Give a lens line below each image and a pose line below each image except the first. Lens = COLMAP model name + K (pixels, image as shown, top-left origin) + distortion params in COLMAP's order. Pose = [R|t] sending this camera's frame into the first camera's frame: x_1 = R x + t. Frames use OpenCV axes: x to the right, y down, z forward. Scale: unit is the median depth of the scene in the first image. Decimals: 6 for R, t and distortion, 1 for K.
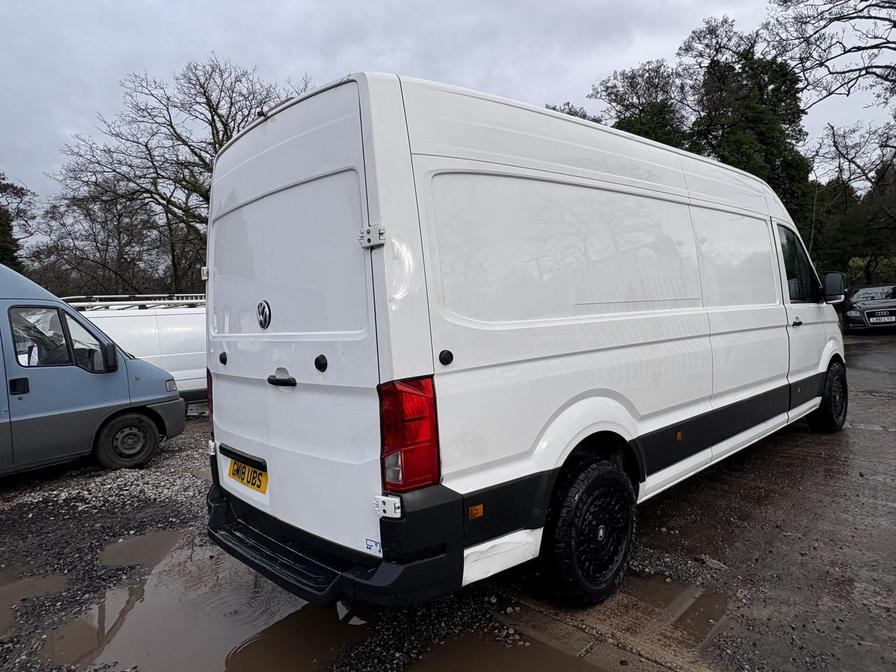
lens RADIAL K [[588.4, 0, 450.9], [0, 588.4, 340.1], [0, 0, 1]] dist [0.003235, -0.002382]
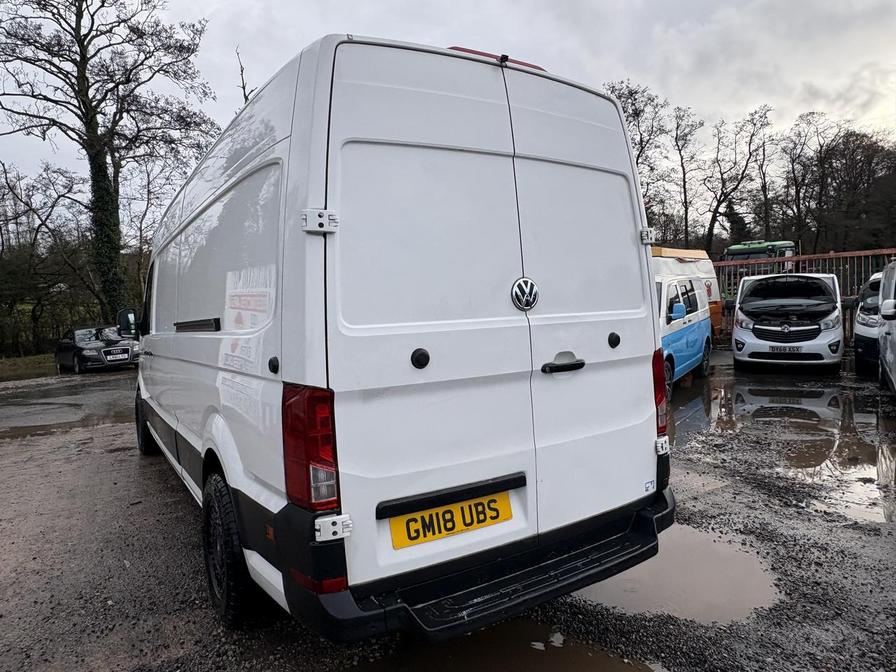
lens RADIAL K [[588.4, 0, 452.5], [0, 588.4, 339.1], [0, 0, 1]] dist [0.003235, -0.002382]
pose [[0.188852, 0.000530, 0.982005, -1.171725], [0.086953, 0.996063, -0.017259, 0.026482], [-0.978148, 0.088648, 0.188063, 0.952138]]
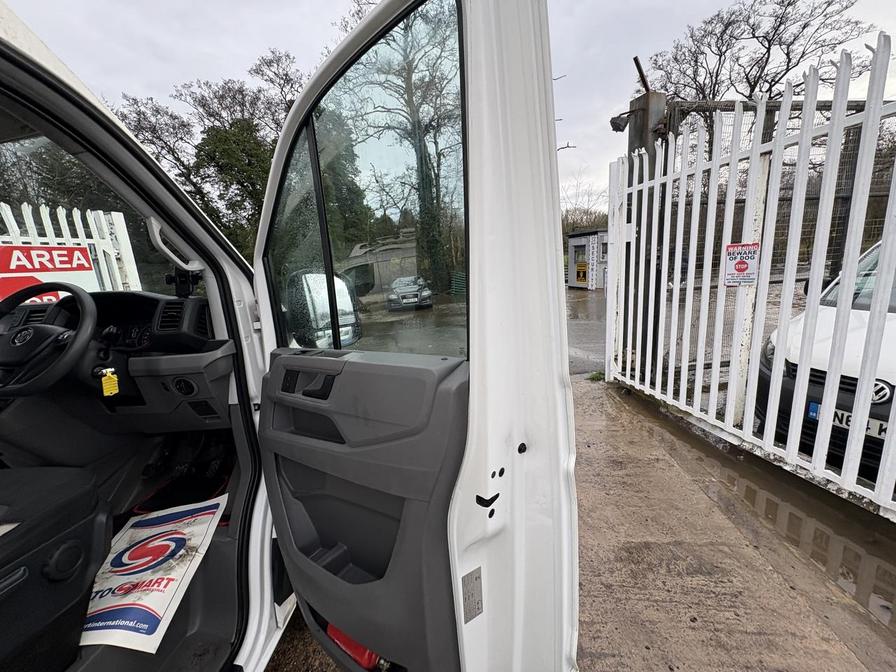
lens RADIAL K [[356.1, 0, 448.1], [0, 356.1, 331.8], [0, 0, 1]] dist [-0.000234, 0.000325]
pose [[0.740100, -0.109339, 0.663549, 1.138005], [0.061018, 0.993542, 0.095658, -0.189387], [-0.669723, -0.030308, 0.741992, 1.531980]]
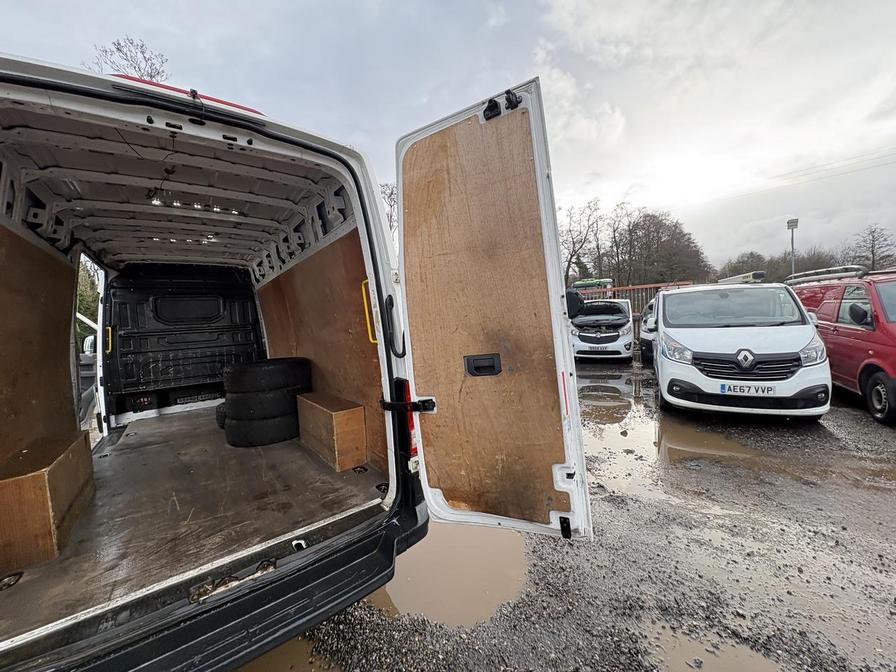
lens RADIAL K [[356.1, 0, 449.2], [0, 356.1, 336.8], [0, 0, 1]] dist [-0.000234, 0.000325]
pose [[0.115148, 0.003907, 0.993341, -0.771078], [0.107194, 0.994104, -0.016336, -0.005771], [-0.987548, 0.108361, 0.114051, 0.630522]]
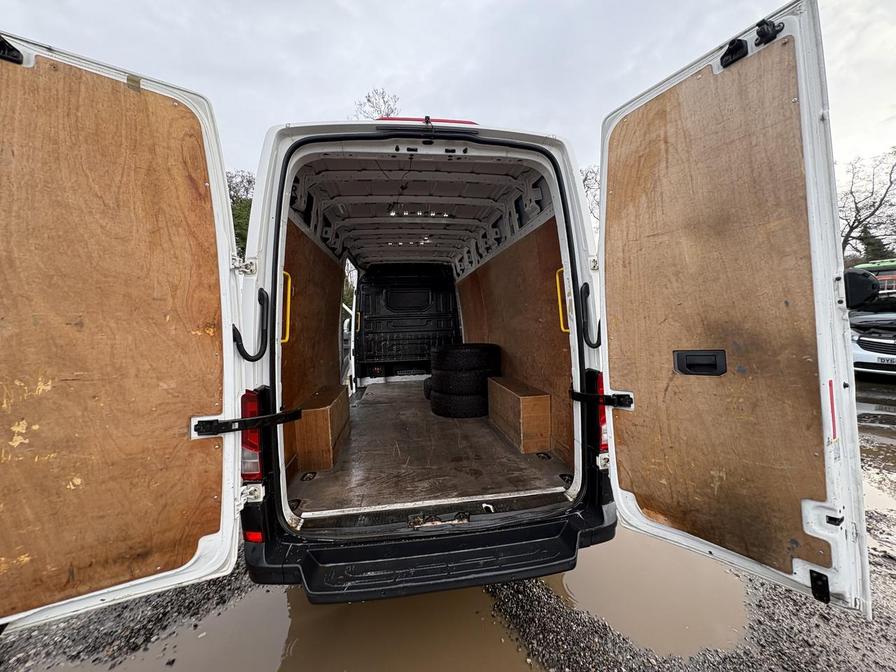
lens RADIAL K [[356.1, 0, 447.9], [0, 356.1, 335.7], [0, 0, 1]] dist [-0.000234, 0.000325]
pose [[0.581868, 0.007195, 0.813252, -0.794171], [0.039884, 0.998505, -0.037370, 0.004713], [-0.812305, 0.054180, 0.580711, 0.642945]]
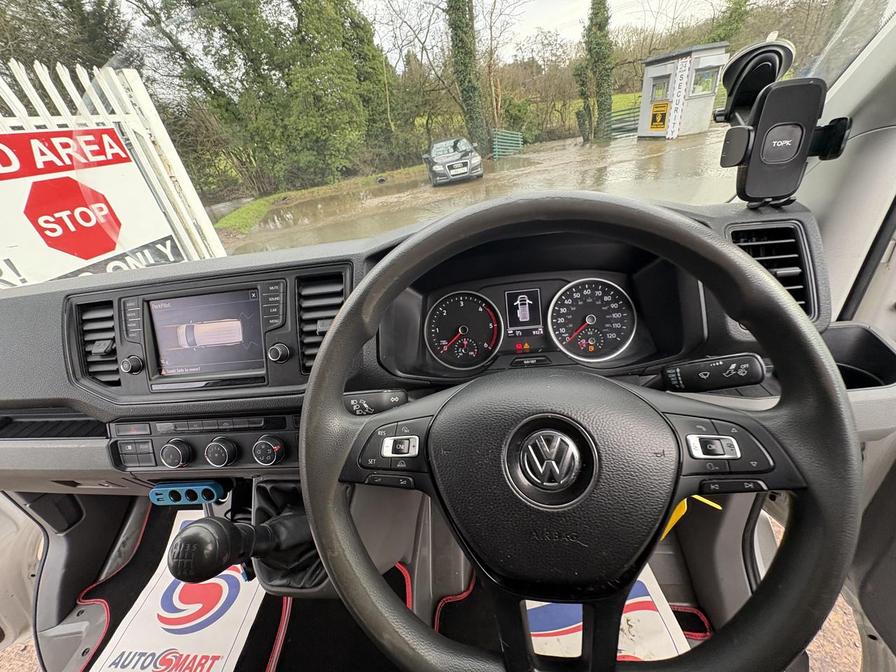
lens RADIAL K [[356.1, 0, 446.5], [0, 356.1, 333.1], [0, 0, 1]] dist [-0.000234, 0.000325]
pose [[0.759395, -0.367795, 0.536699, 1.004930], [0.138302, 0.897291, 0.419216, -0.241009], [-0.635760, -0.244124, 0.732265, 2.046188]]
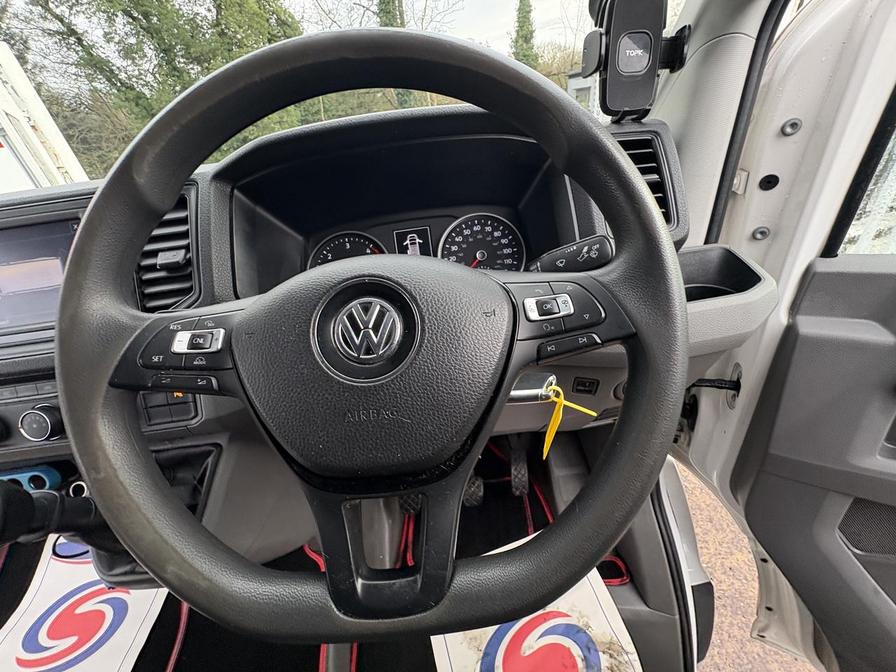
lens RADIAL K [[356.1, 0, 445.8], [0, 356.1, 333.6], [0, 0, 1]] dist [-0.000234, 0.000325]
pose [[0.657054, -0.396876, 0.640913, 1.022049], [0.125303, 0.895865, 0.426293, -0.202693], [-0.743357, -0.199790, 0.638361, 2.027108]]
